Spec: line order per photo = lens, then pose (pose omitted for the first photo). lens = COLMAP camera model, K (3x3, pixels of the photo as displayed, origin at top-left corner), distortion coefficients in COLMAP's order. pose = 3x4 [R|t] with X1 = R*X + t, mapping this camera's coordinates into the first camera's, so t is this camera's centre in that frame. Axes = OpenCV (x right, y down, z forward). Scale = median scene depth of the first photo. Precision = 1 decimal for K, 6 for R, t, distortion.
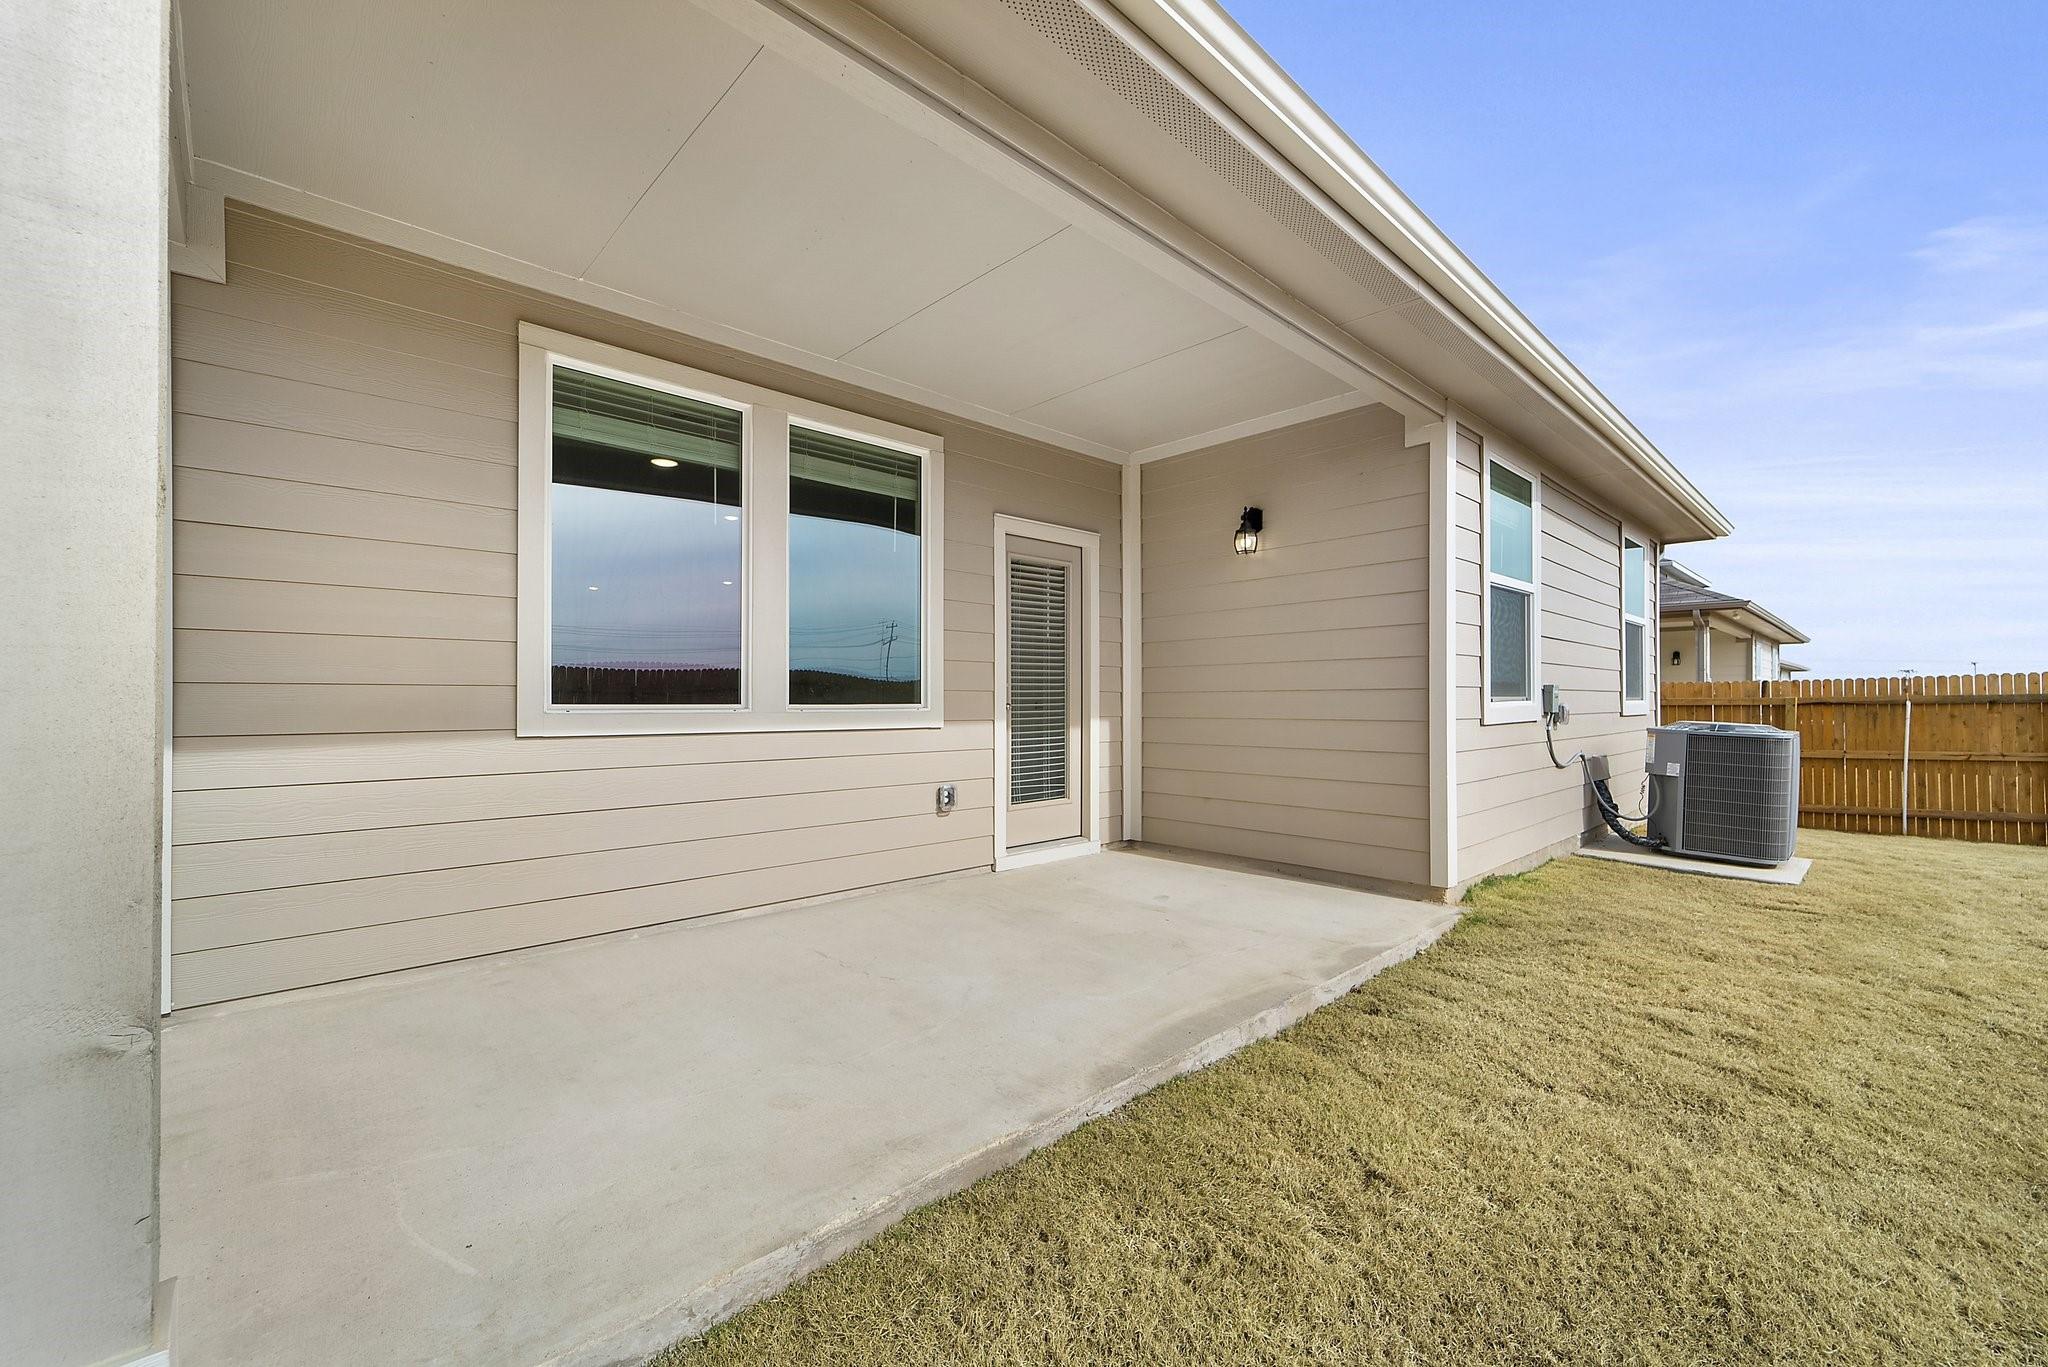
lens RADIAL K [[831.5, 0, 1031.0], [0, 831.5, 699.4], [0, 0, 1]] dist [-0.000490, 0.000016]
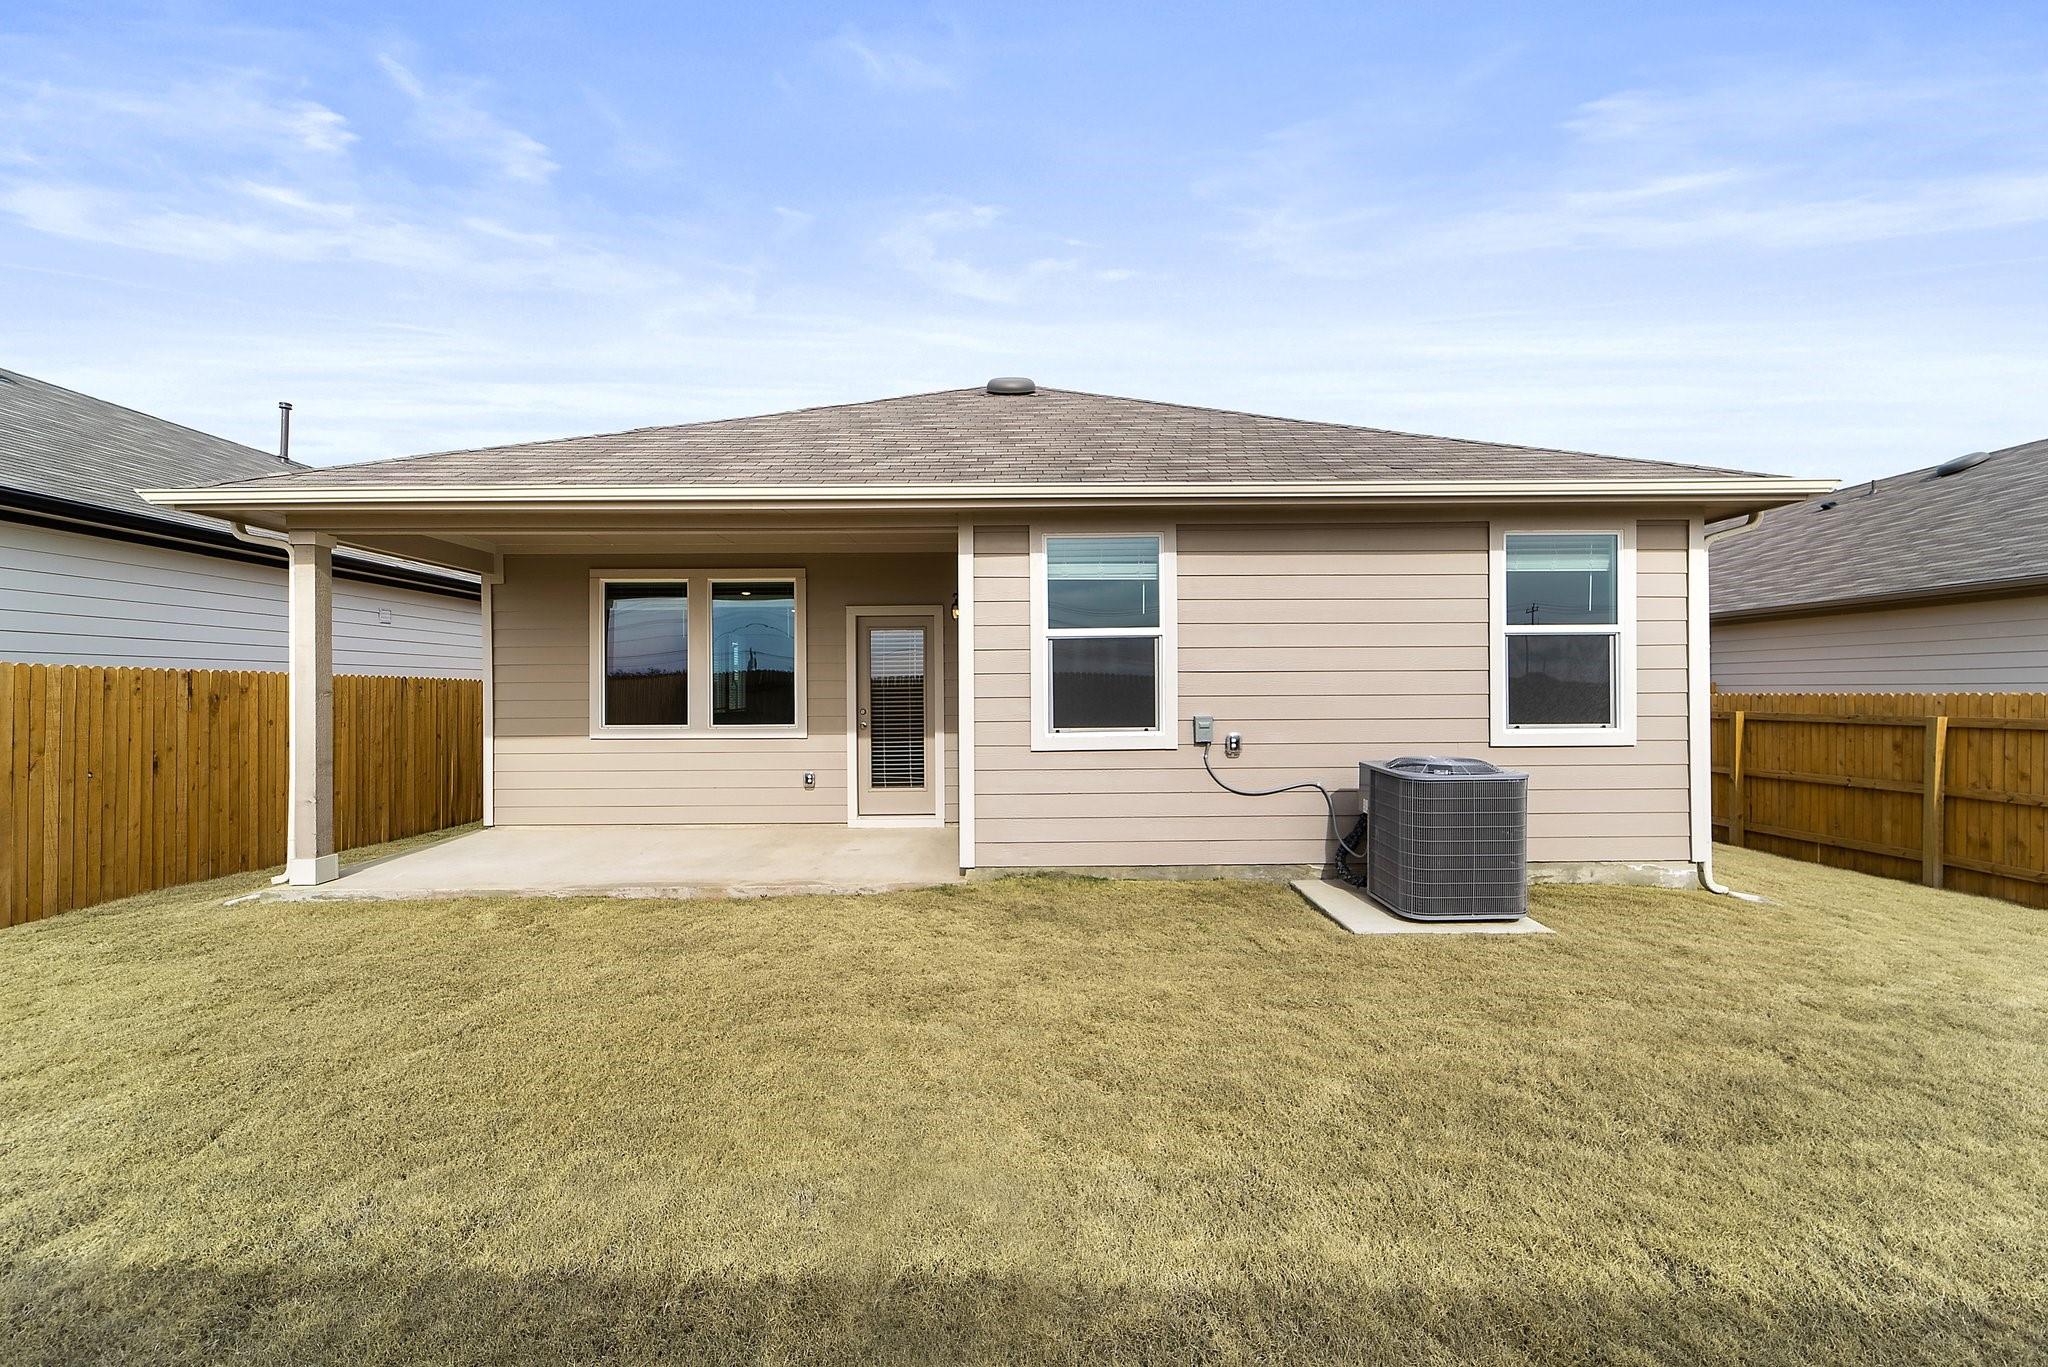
lens RADIAL K [[831.5, 0, 1031.0], [0, 831.5, 699.4], [0, 0, 1]] dist [-0.000490, 0.000016]
pose [[0.714868, 0.003463, -0.699251, 1.375242], [0.005314, 0.999932, 0.010384, -0.058865], [0.699239, -0.011139, 0.714801, 0.098157]]
